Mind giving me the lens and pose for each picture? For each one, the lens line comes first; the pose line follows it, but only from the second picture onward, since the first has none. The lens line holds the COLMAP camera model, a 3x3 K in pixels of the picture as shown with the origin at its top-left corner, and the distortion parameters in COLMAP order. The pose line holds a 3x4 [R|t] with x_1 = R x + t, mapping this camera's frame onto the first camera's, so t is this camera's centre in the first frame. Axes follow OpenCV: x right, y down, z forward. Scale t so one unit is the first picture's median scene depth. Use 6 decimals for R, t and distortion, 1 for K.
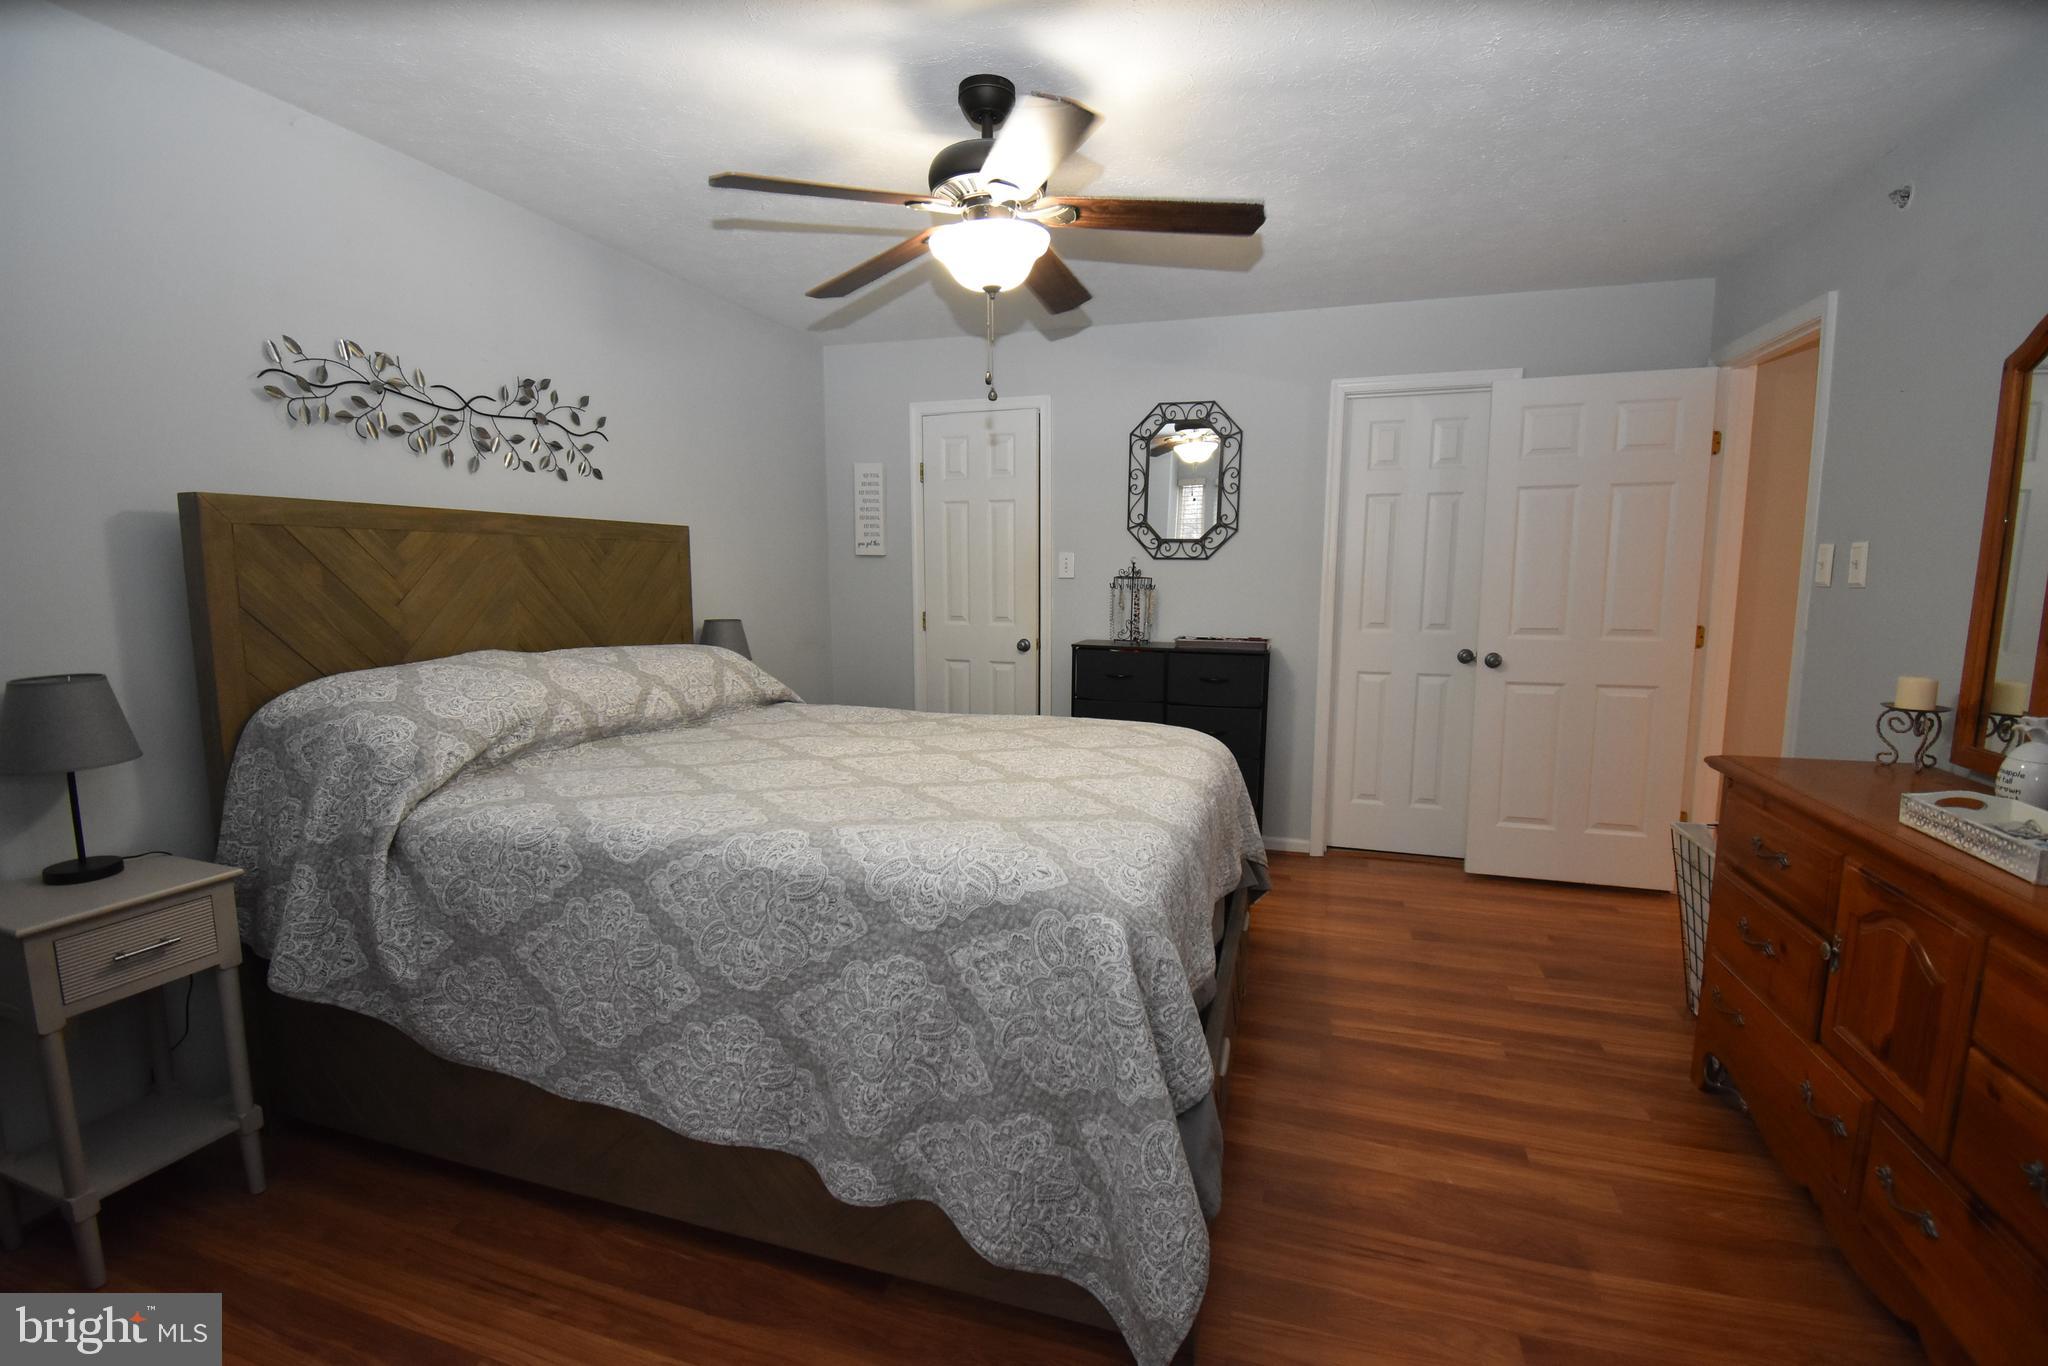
lens RADIAL K [[905.8, 0, 1067.4], [0, 905.8, 683.4], [0, 0, 1]] dist [0.030491, -0.025886]
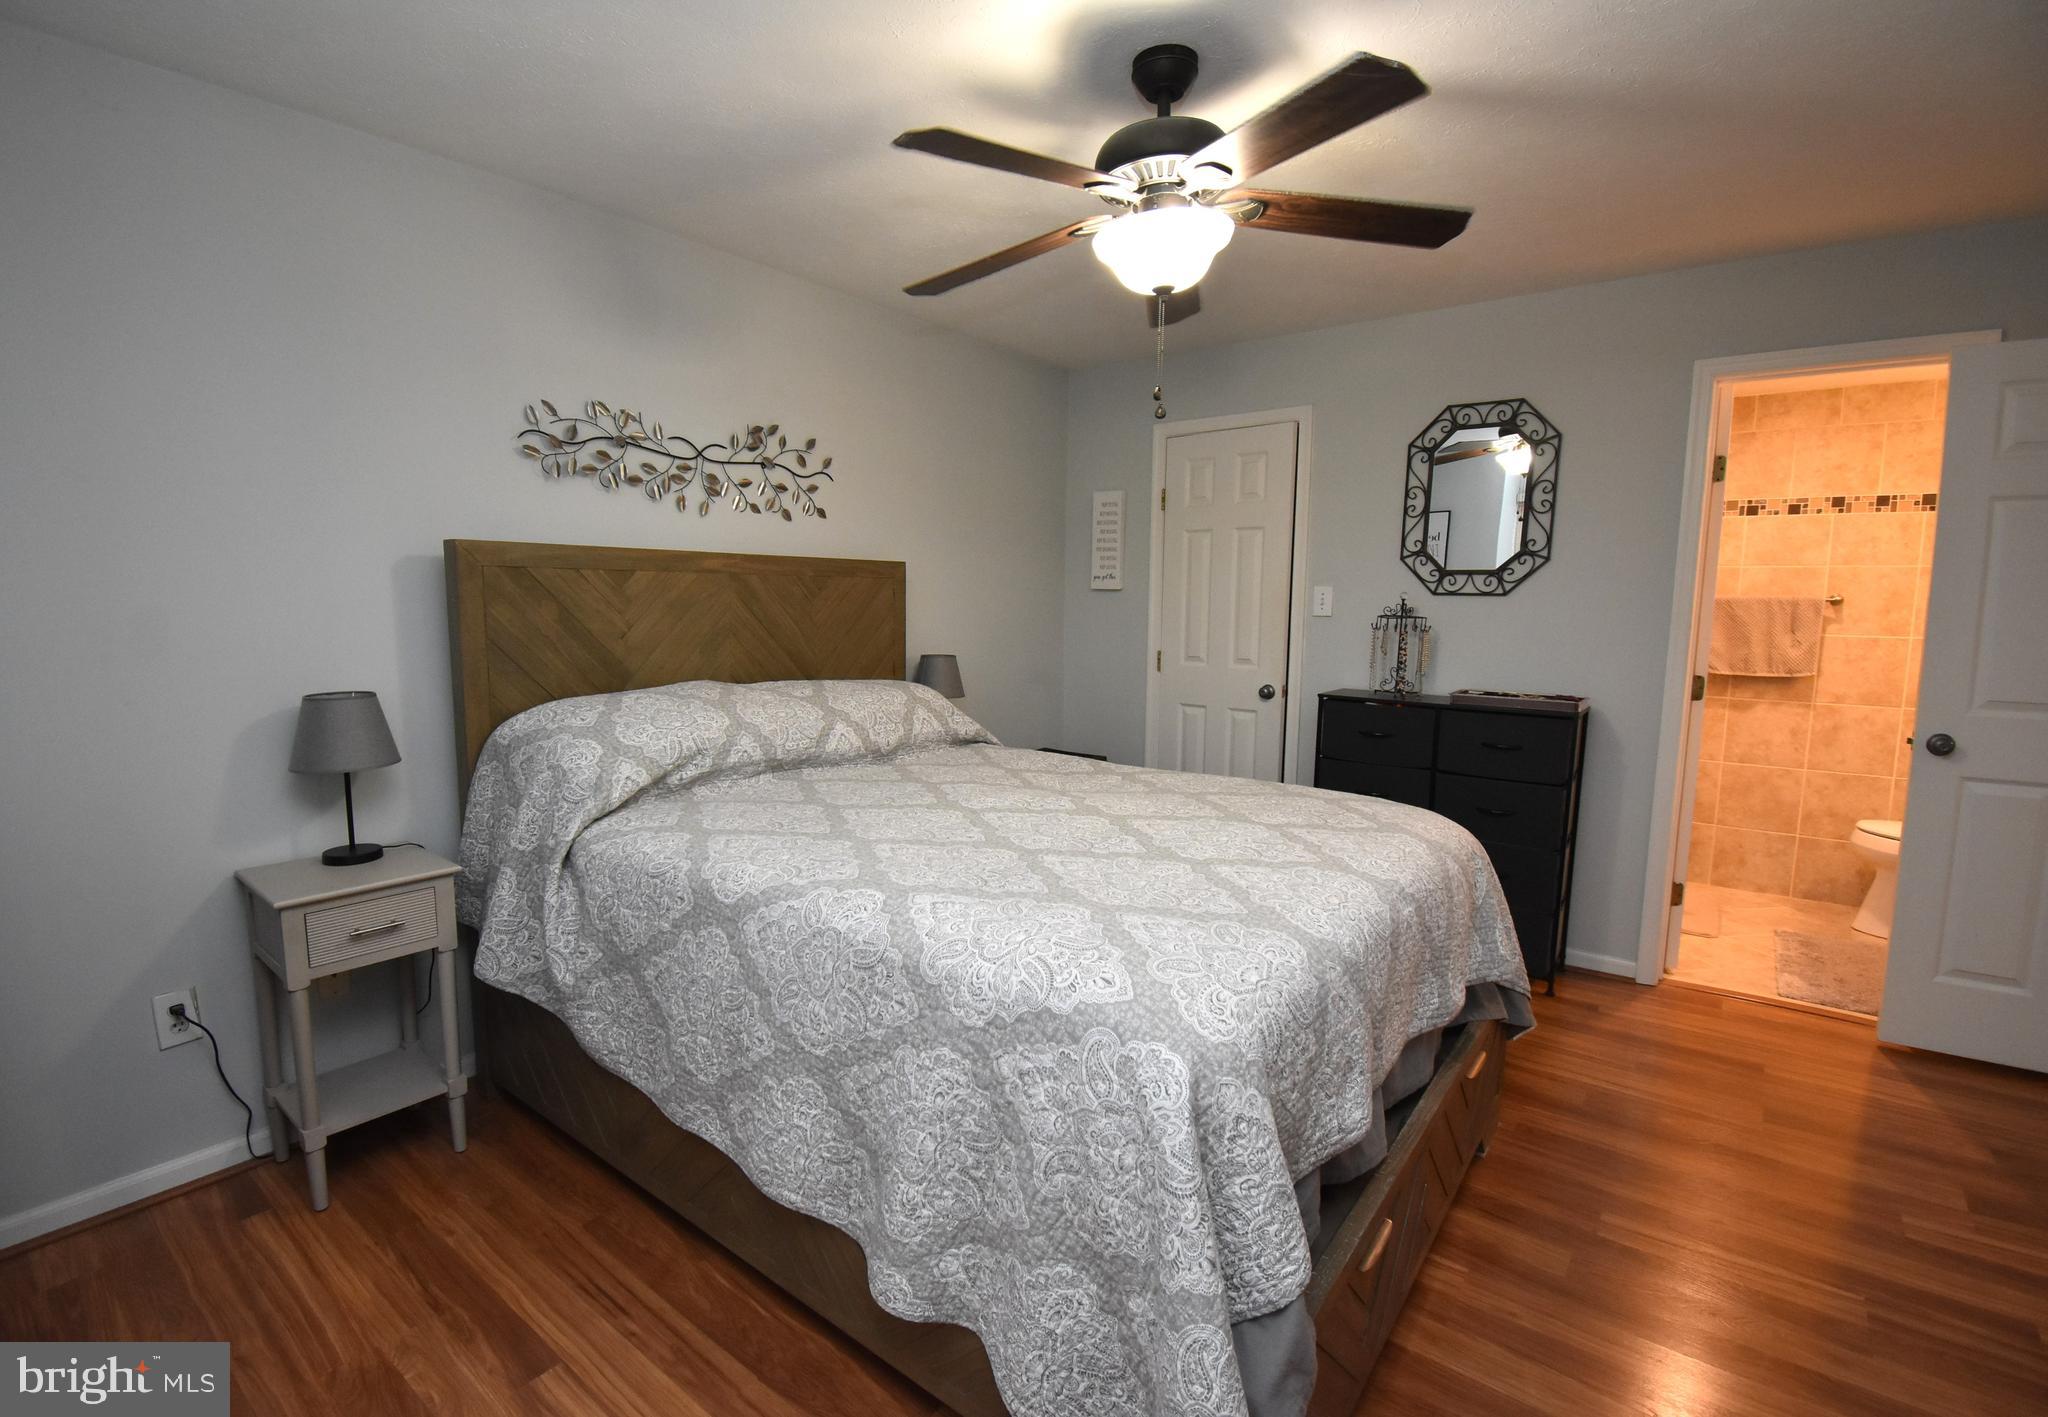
lens RADIAL K [[949.9, 0, 1025.9], [0, 949.9, 712.6], [0, 0, 1]] dist [0.025473, -0.024749]
pose [[0.927325, 0.051350, -0.370717, 0.184957], [-0.053524, 0.998557, 0.004430, -0.032269], [0.370410, 0.015734, 0.928735, 0.133702]]
